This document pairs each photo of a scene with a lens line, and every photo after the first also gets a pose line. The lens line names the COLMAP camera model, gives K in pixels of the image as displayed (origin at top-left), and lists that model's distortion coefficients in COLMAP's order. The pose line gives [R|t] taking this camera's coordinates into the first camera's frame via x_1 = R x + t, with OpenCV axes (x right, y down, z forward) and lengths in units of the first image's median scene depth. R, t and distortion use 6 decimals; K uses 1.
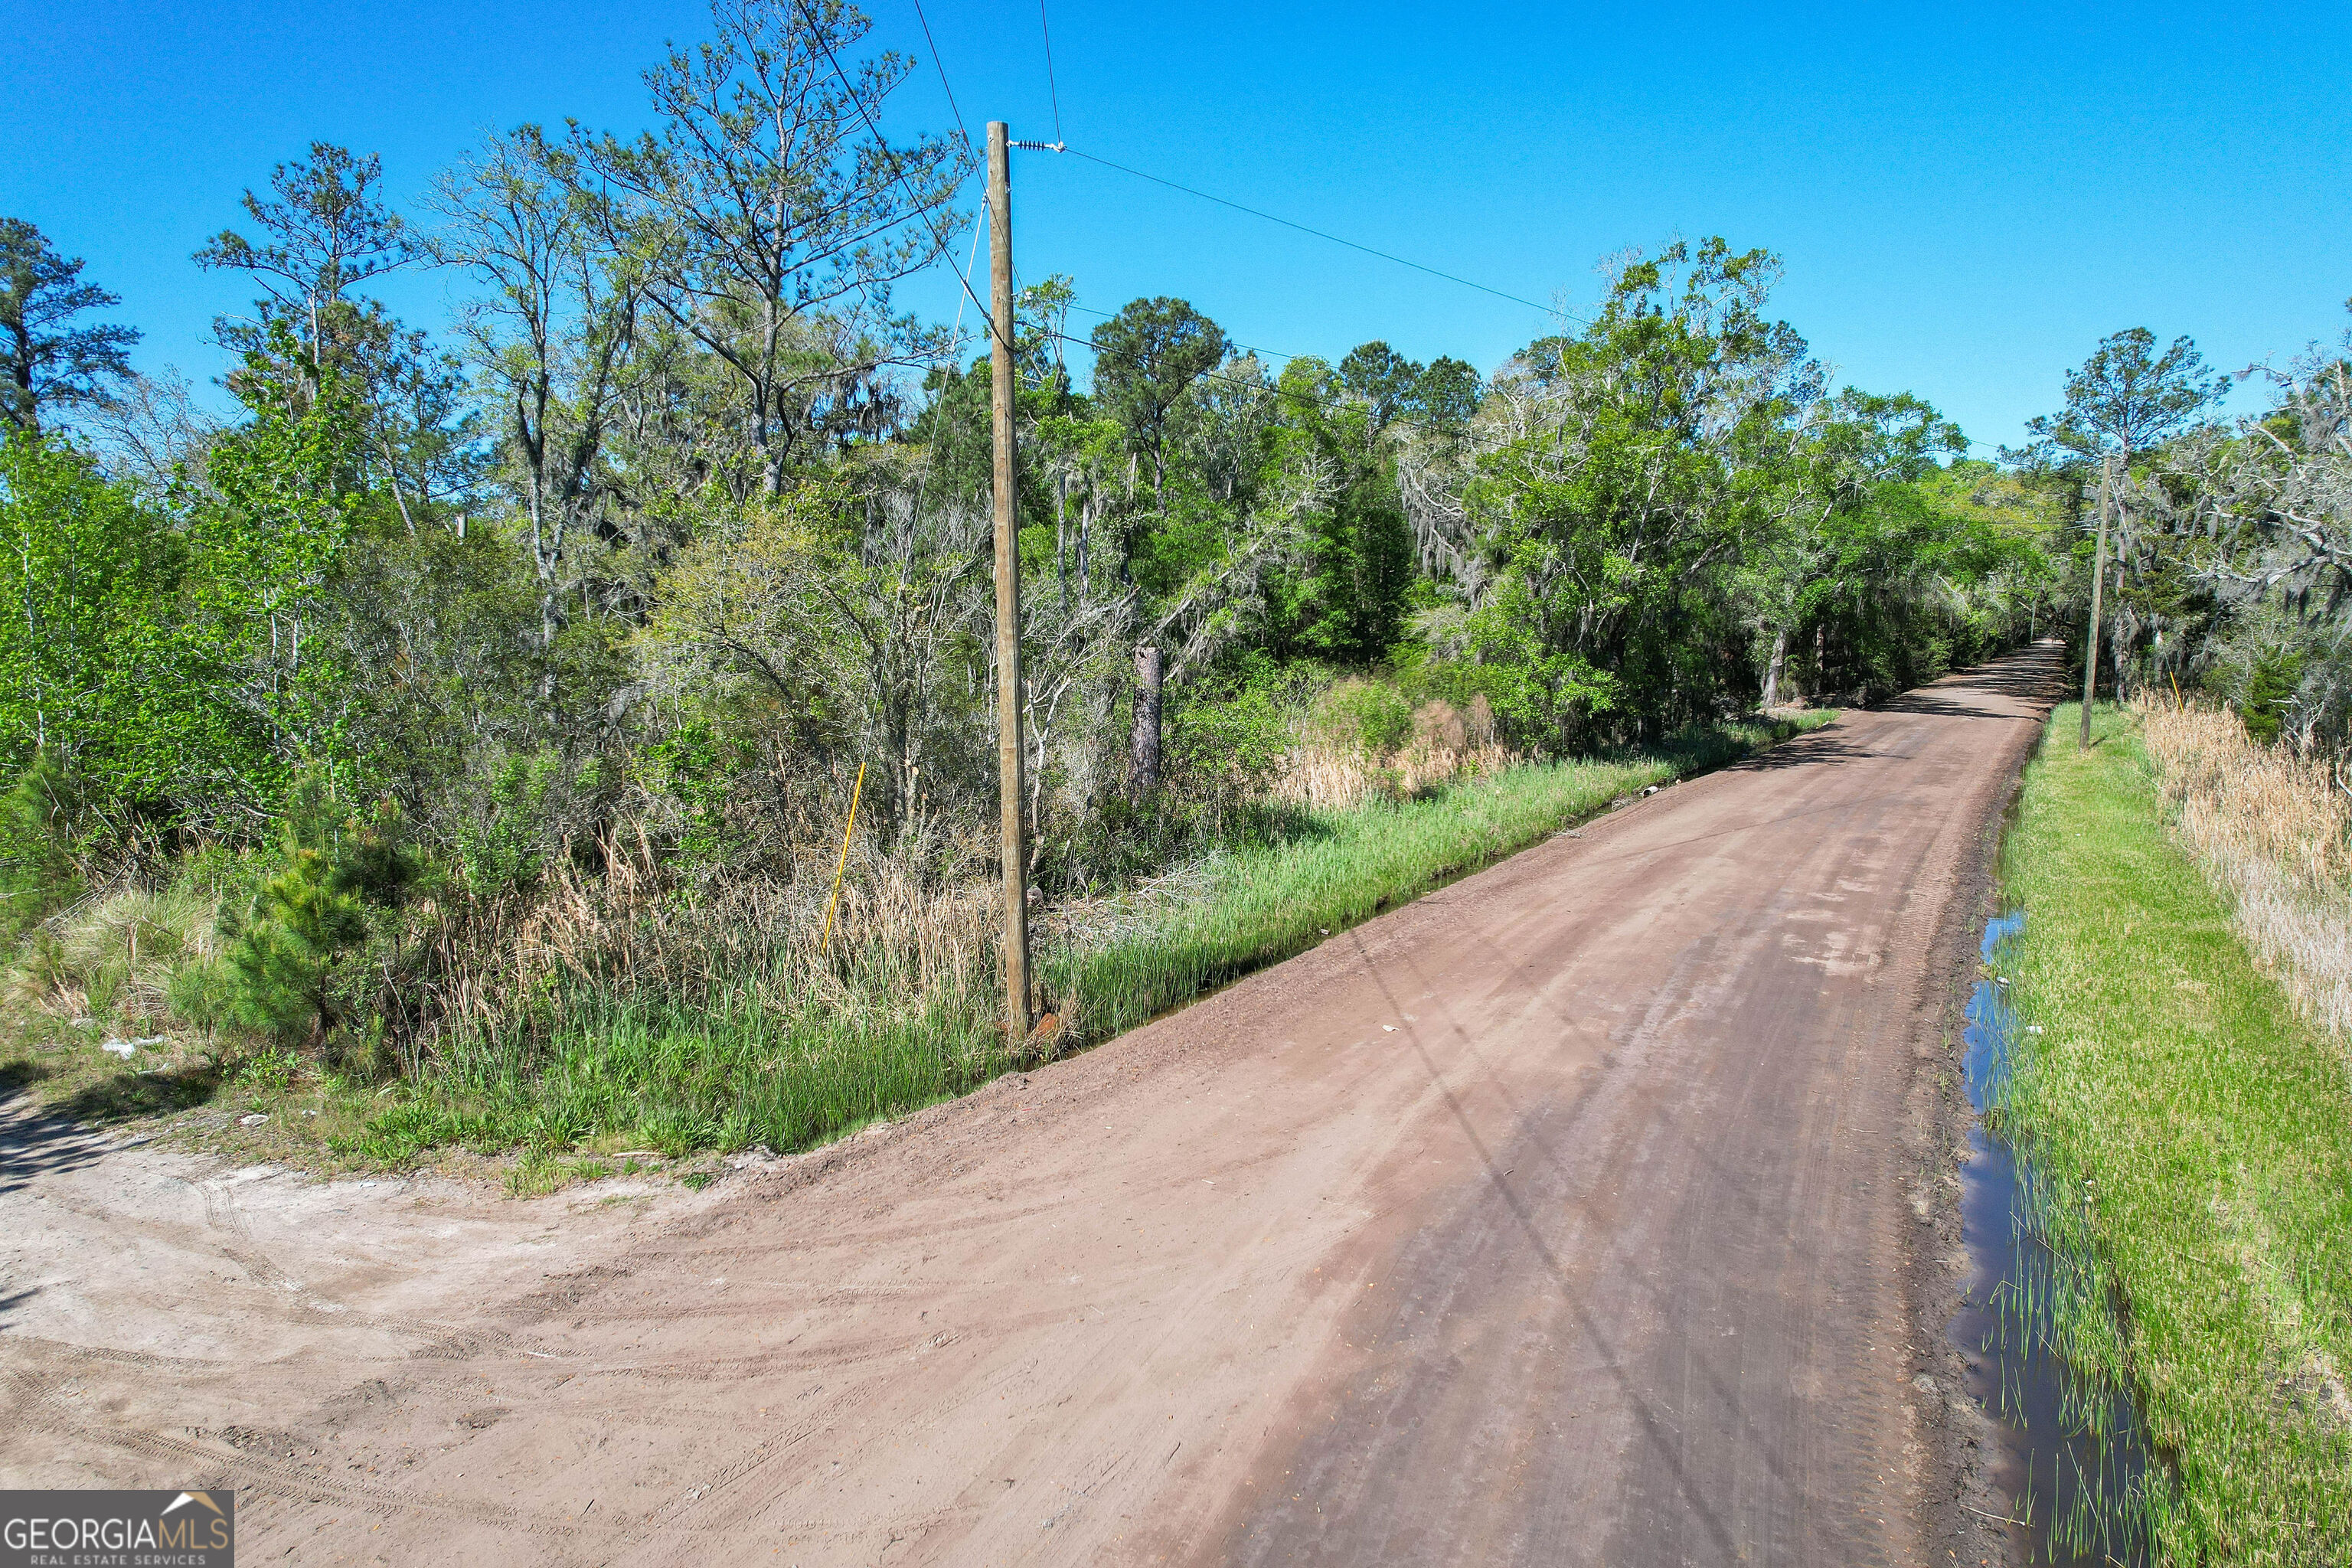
lens RADIAL K [[1496.1, 0, 1185.6], [0, 1496.1, 768.0], [0, 0, 1]] dist [-0.079555, 0.068850]
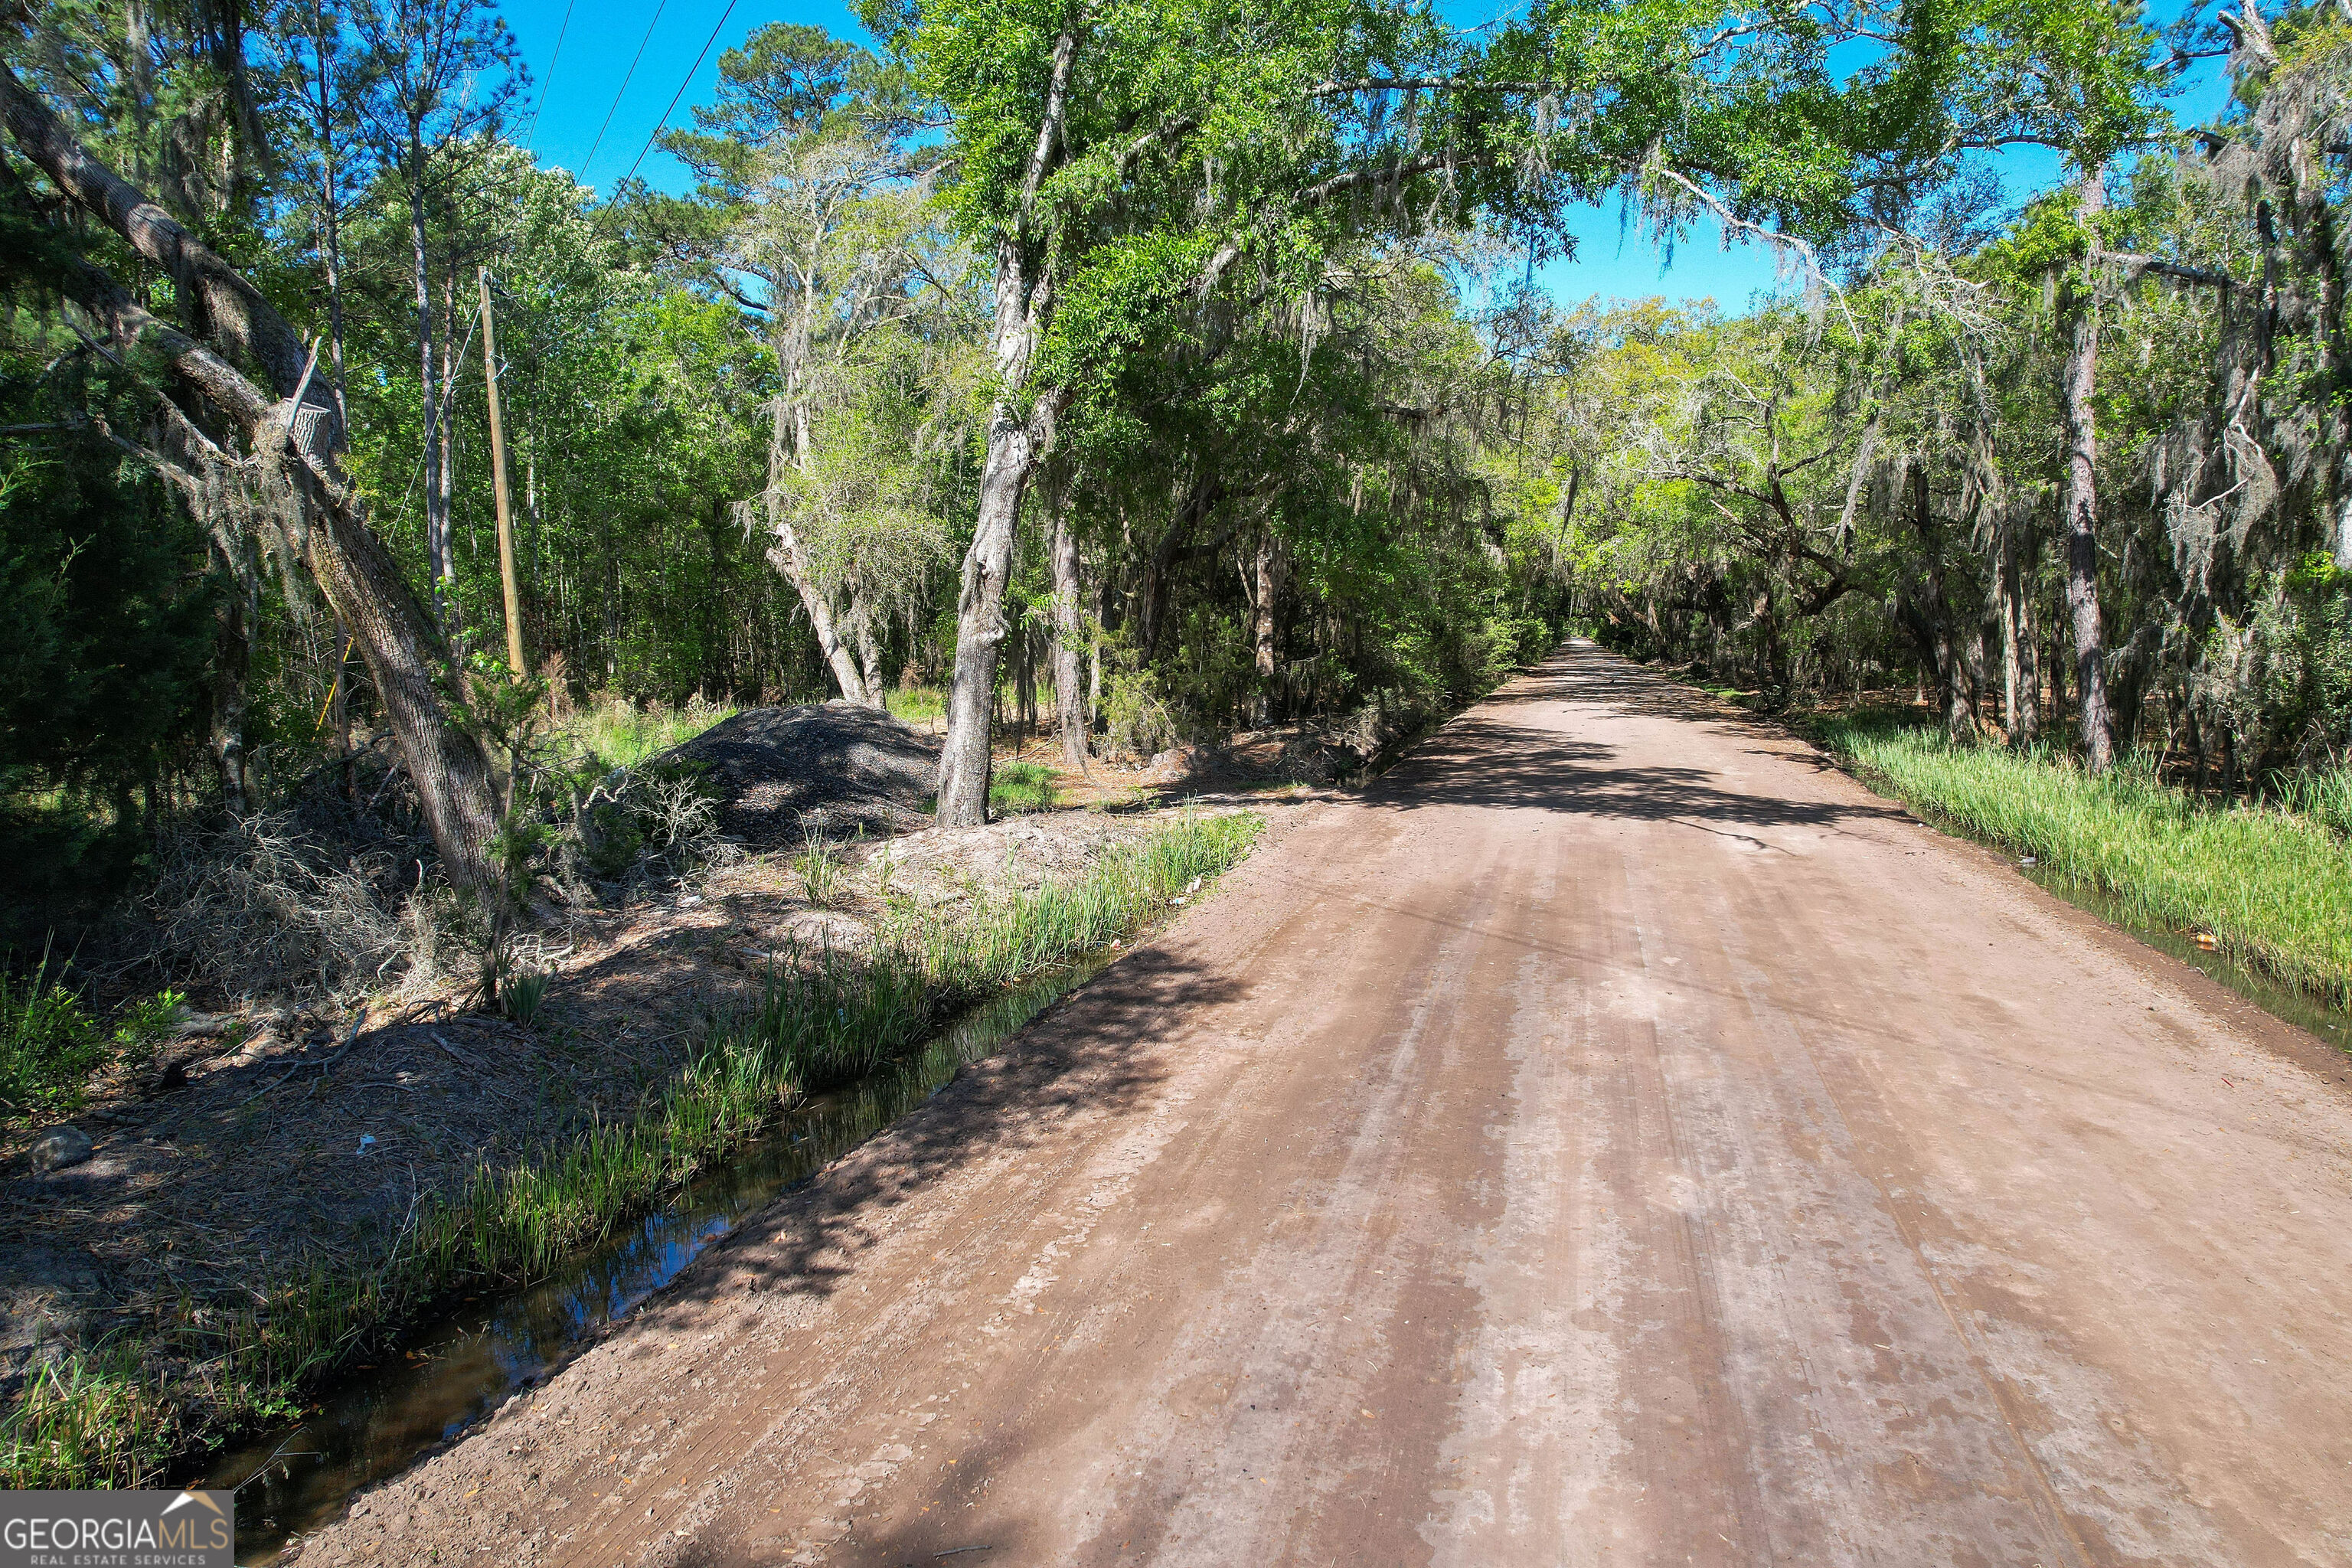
lens RADIAL K [[1496.1, 0, 1185.6], [0, 1496.1, 768.0], [0, 0, 1]] dist [-0.079555, 0.068850]
pose [[0.958569, -0.023190, 0.283916, 0.271280], [0.024585, 0.999697, -0.001350, -0.036366], [-0.283798, 0.008274, 0.958848, 0.574219]]
